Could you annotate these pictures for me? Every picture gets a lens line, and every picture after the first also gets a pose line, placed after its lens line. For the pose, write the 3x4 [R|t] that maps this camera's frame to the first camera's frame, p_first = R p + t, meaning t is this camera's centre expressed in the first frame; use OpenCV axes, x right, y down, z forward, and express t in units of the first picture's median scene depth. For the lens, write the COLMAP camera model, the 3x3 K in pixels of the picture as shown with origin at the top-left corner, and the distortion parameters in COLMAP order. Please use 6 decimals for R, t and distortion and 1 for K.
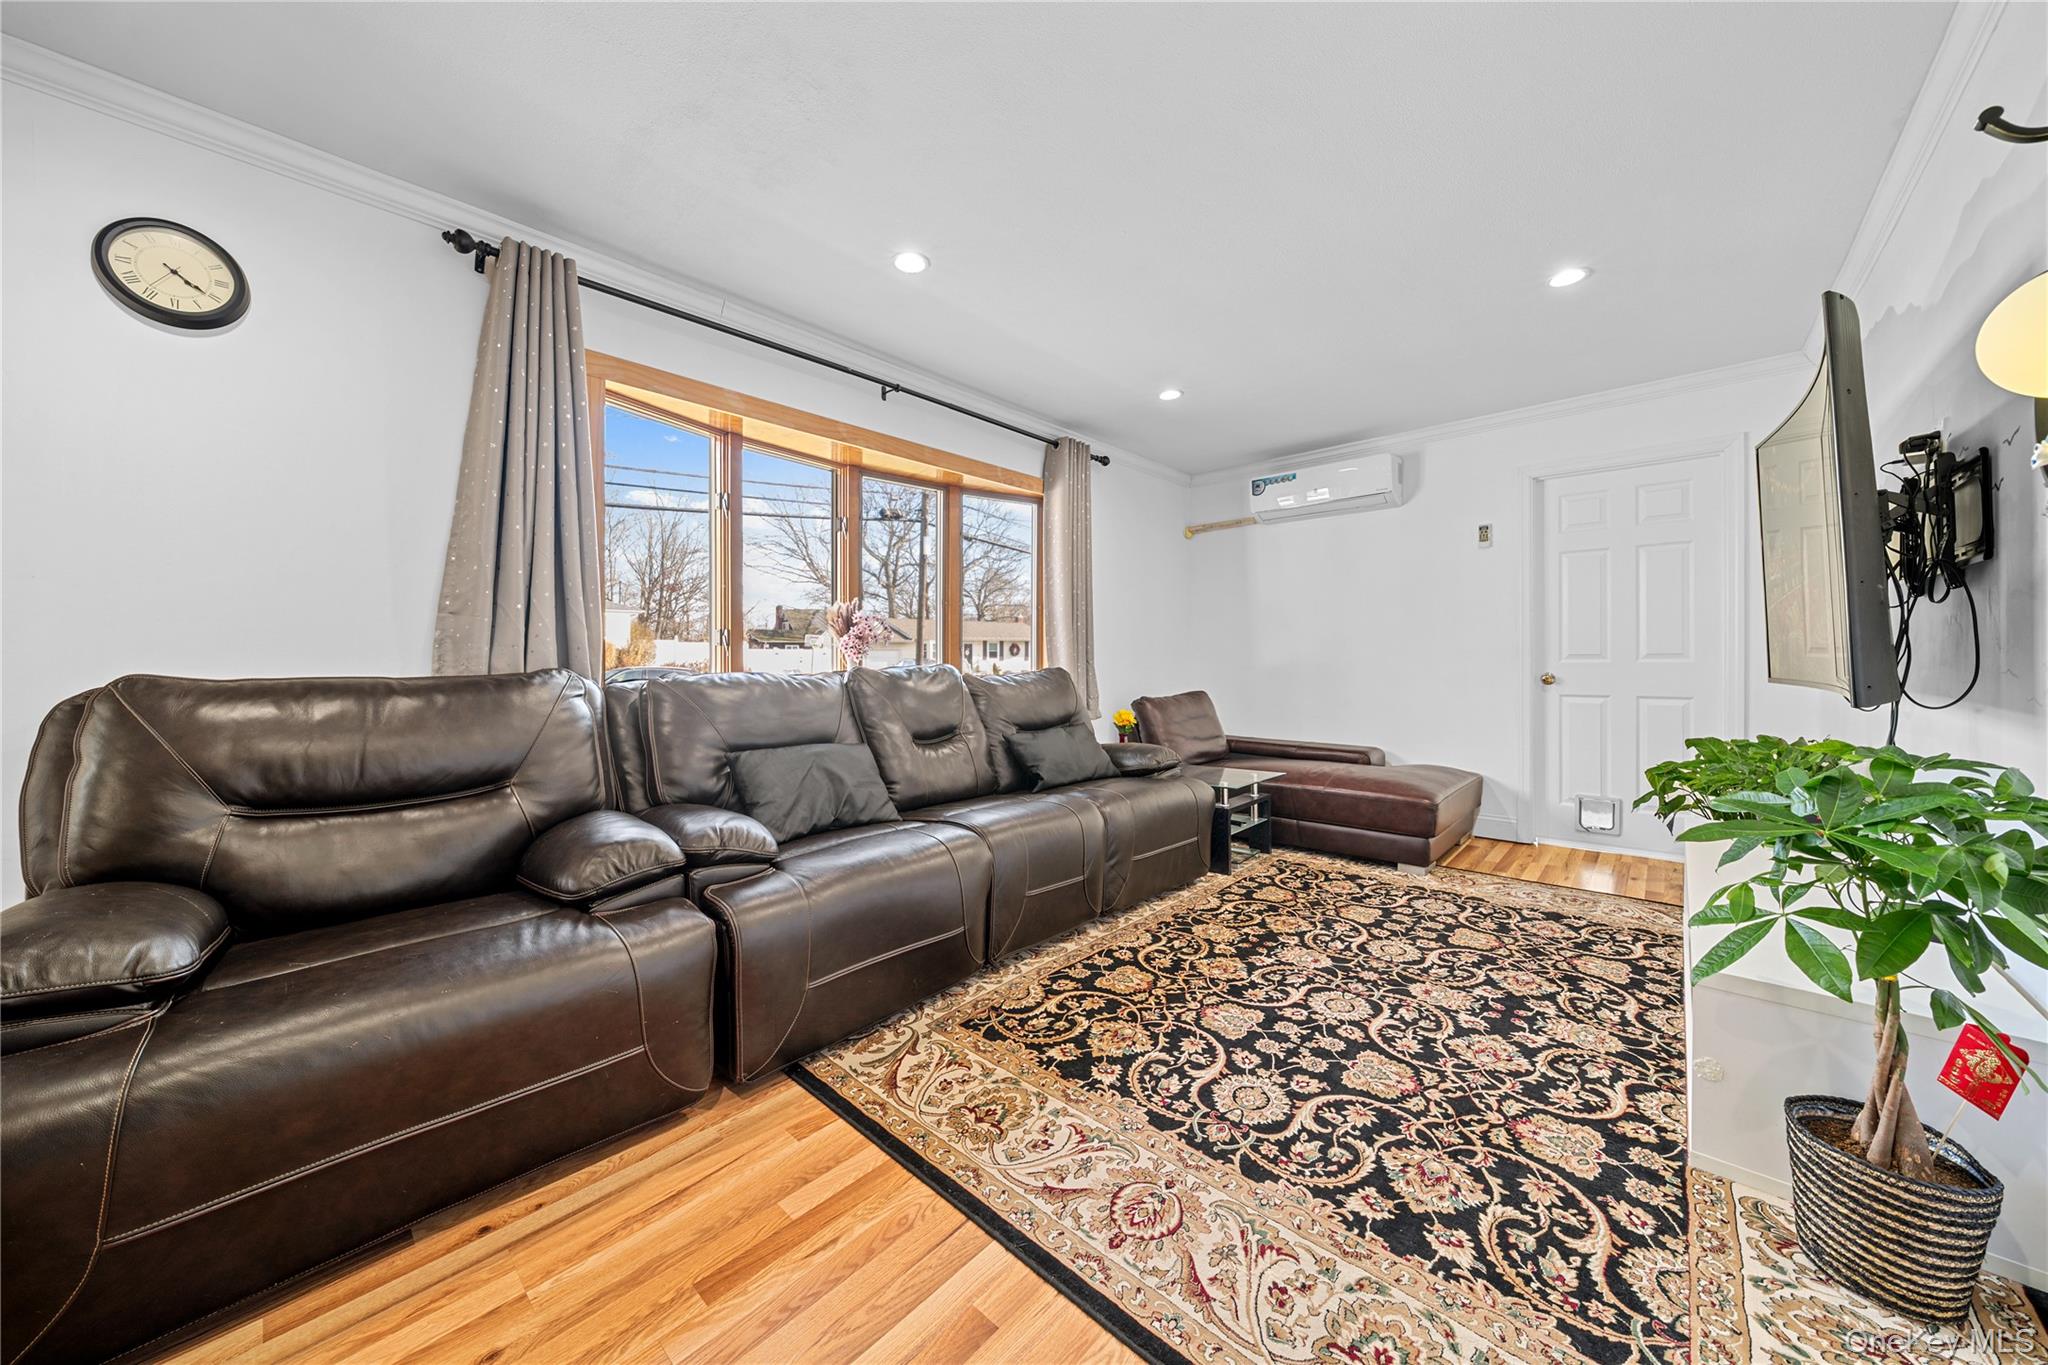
lens RADIAL K [[709.4, 0, 1040.3], [0, 709.4, 662.8], [0, 0, 1]] dist [-0.001629, -0.000254]
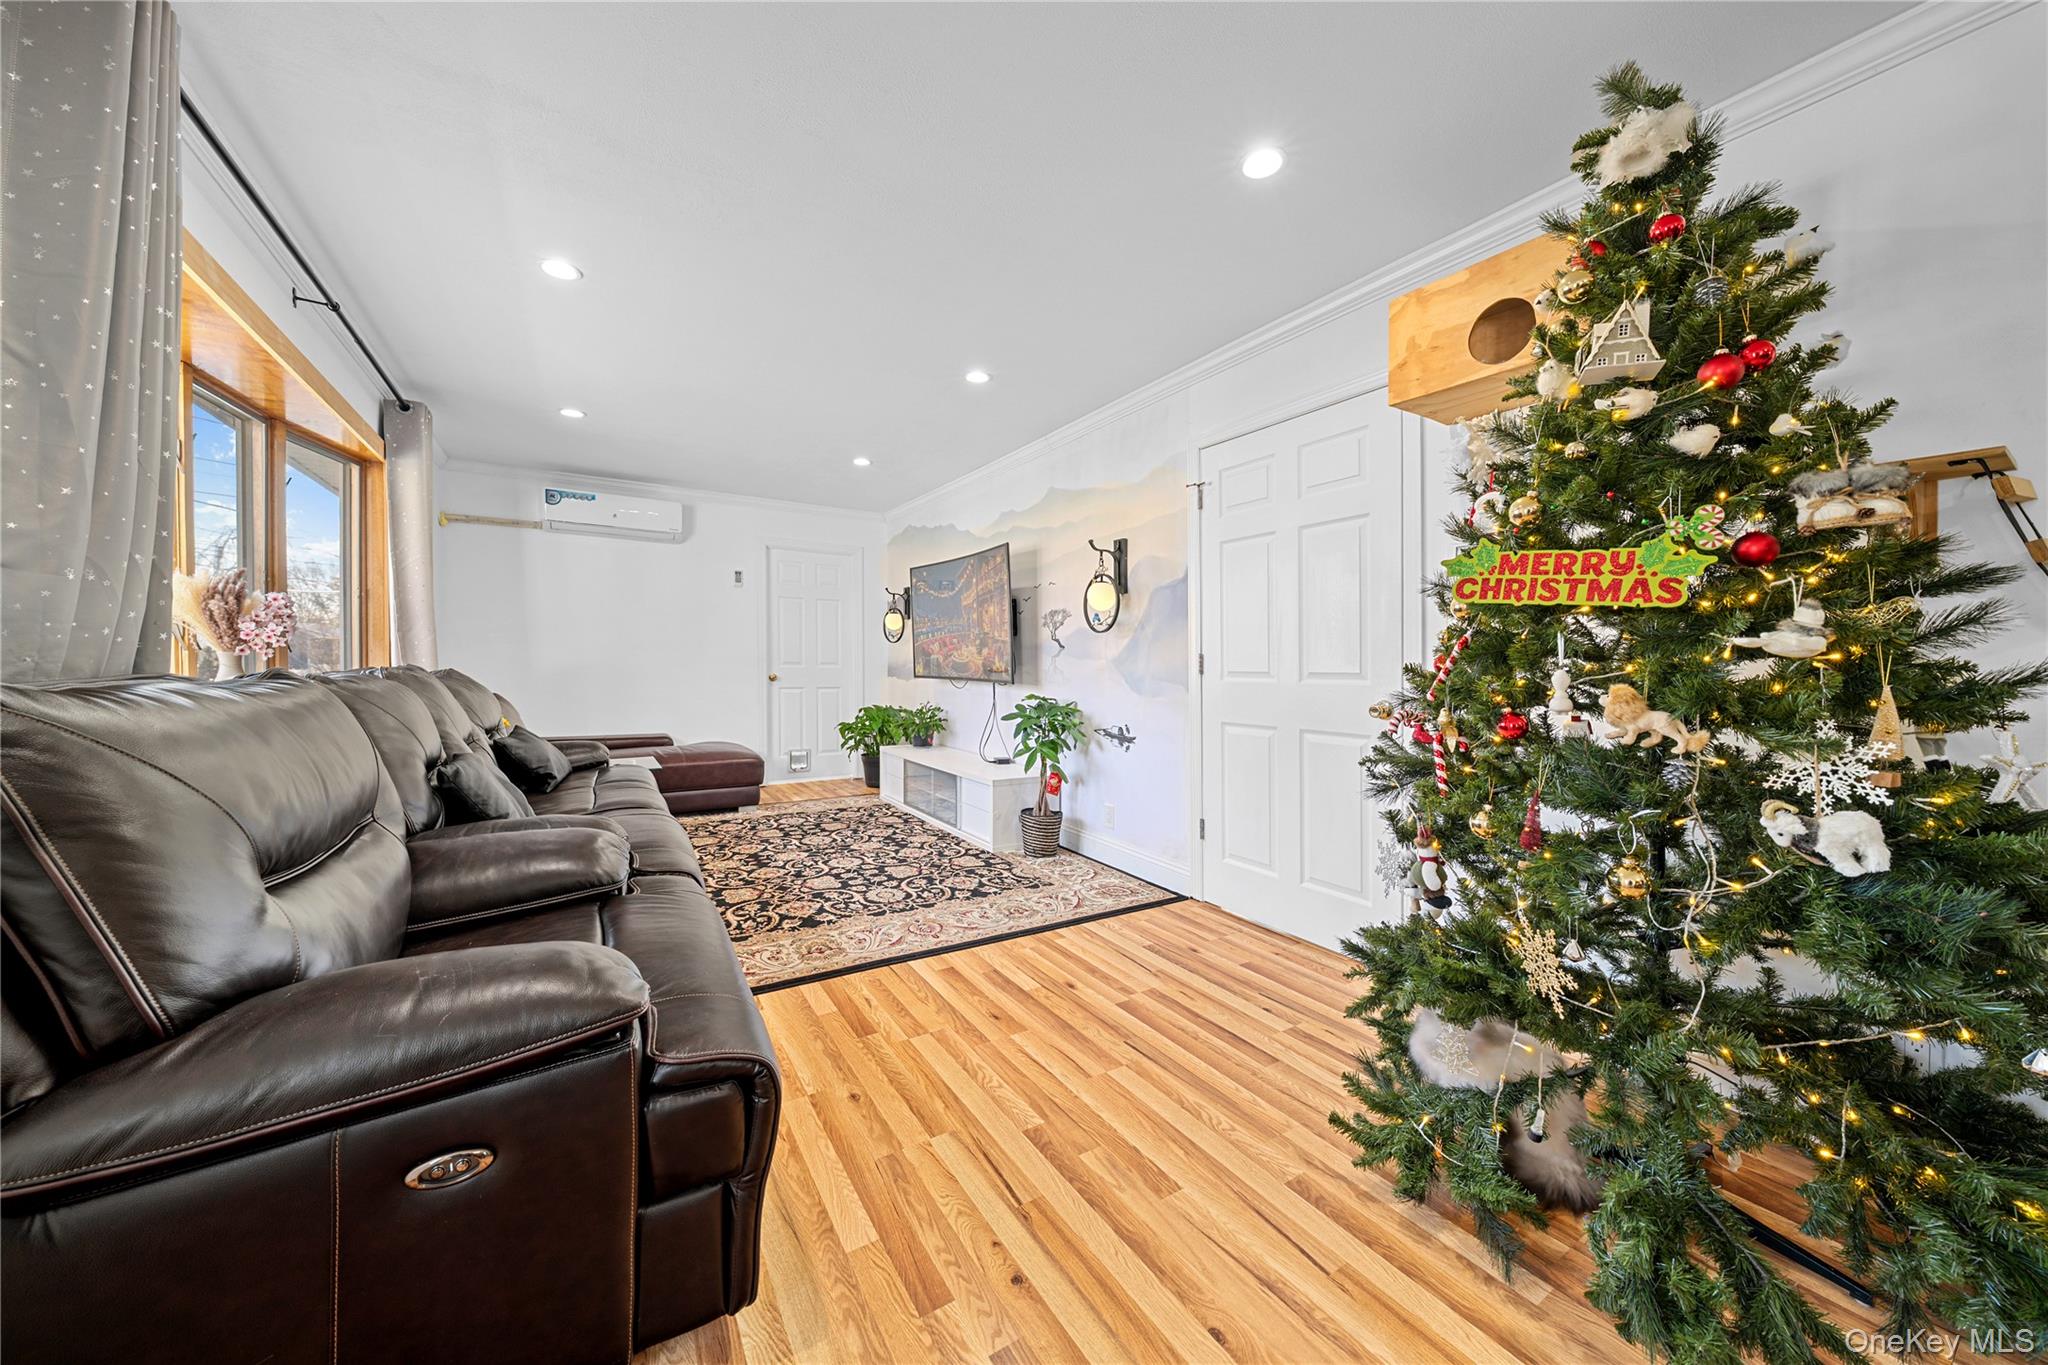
lens RADIAL K [[709.4, 0, 1028.8], [0, 709.4, 662.9], [0, 0, 1]] dist [-0.001629, -0.000254]
pose [[0.262974, 0.012986, 0.964715, -0.674484], [-0.012317, 0.999873, -0.010101, -0.000657], [-0.964724, -0.009226, 0.263101, 0.056863]]
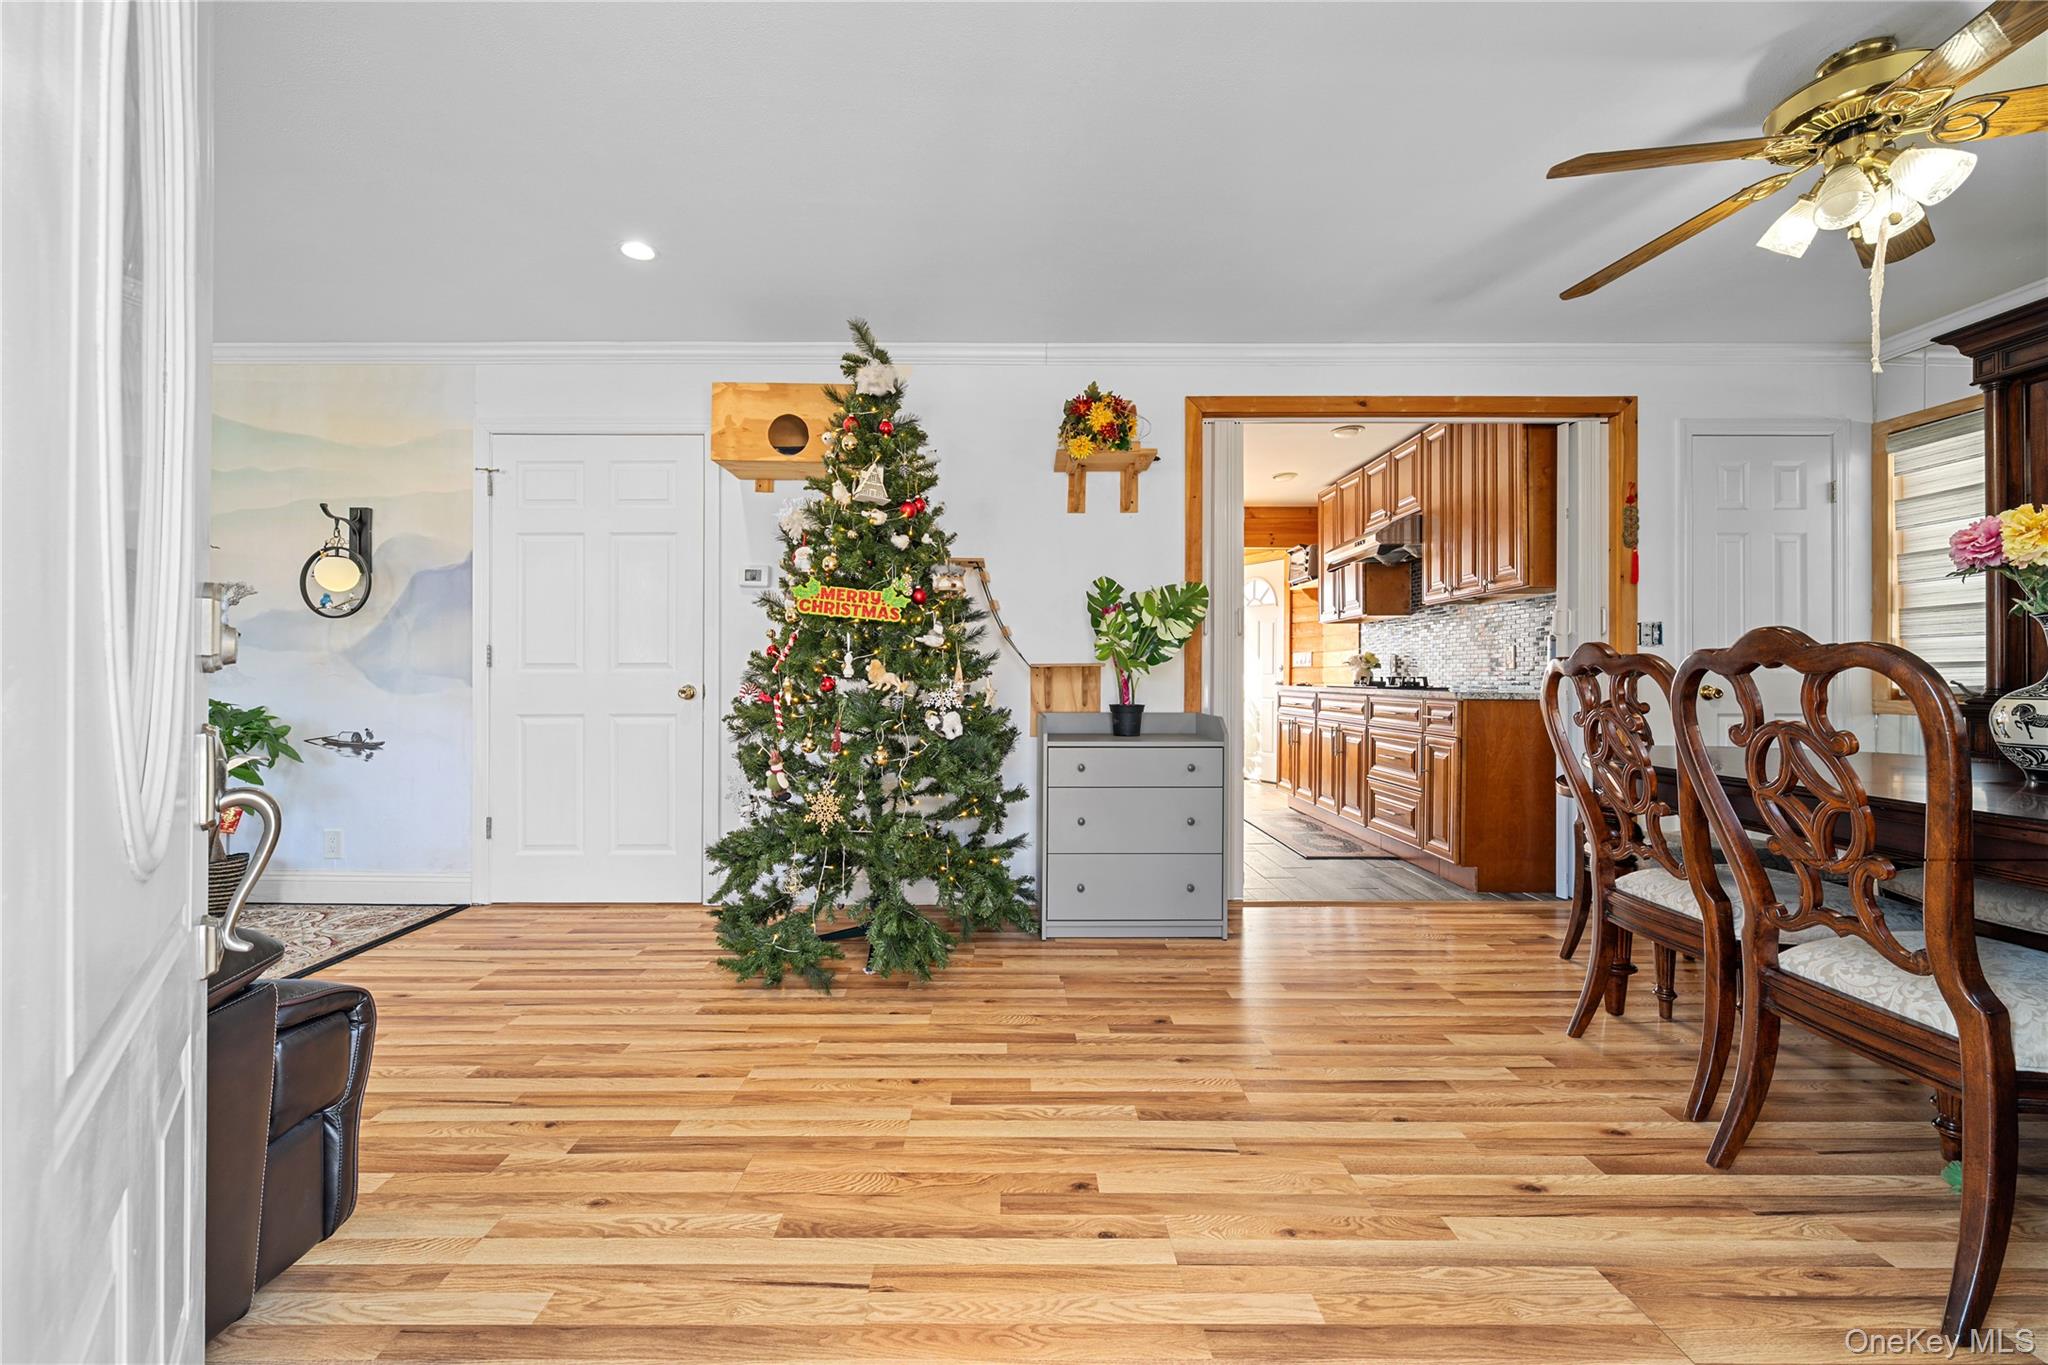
lens RADIAL K [[809.5, 0, 1014.8], [0, 809.5, 674.9], [0, 0, 1]] dist [0.002200, 0.000098]
pose [[-0.680265, 0.008188, 0.732921, -0.917479], [0.004455, 0.999965, -0.007037, 0.022373], [-0.732953, -0.001522, -0.680277, 0.291444]]
